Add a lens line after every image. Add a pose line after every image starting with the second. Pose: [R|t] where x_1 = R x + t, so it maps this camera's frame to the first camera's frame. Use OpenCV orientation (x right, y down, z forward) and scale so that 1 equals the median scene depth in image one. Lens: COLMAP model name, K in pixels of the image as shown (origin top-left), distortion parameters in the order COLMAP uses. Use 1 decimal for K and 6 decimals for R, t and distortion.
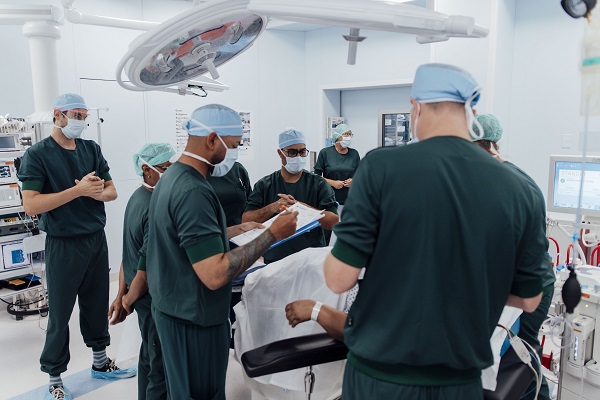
lens RADIAL K [[491.1, 0, 298.5], [0, 491.1, 199.9], [0, 0, 1]] dist [-0.010784, -0.011581]
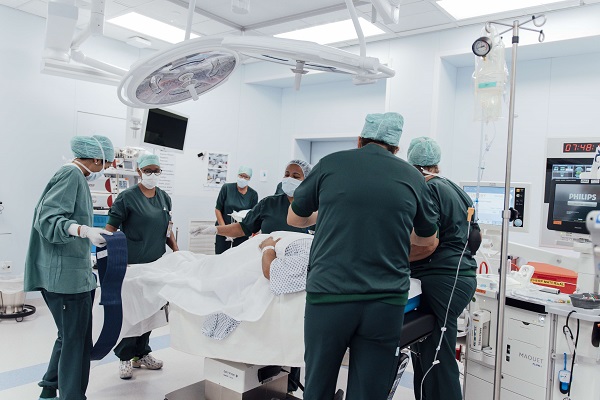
lens RADIAL K [[491.1, 0, 301.1], [0, 491.1, 200.0], [0, 0, 1]] dist [-0.010784, -0.011581]
pose [[0.997213, 0.062235, 0.041157, 0.066167], [-0.056149, 0.989203, -0.135367, 0.160987], [-0.049137, 0.132679, 0.989940, -0.232353]]
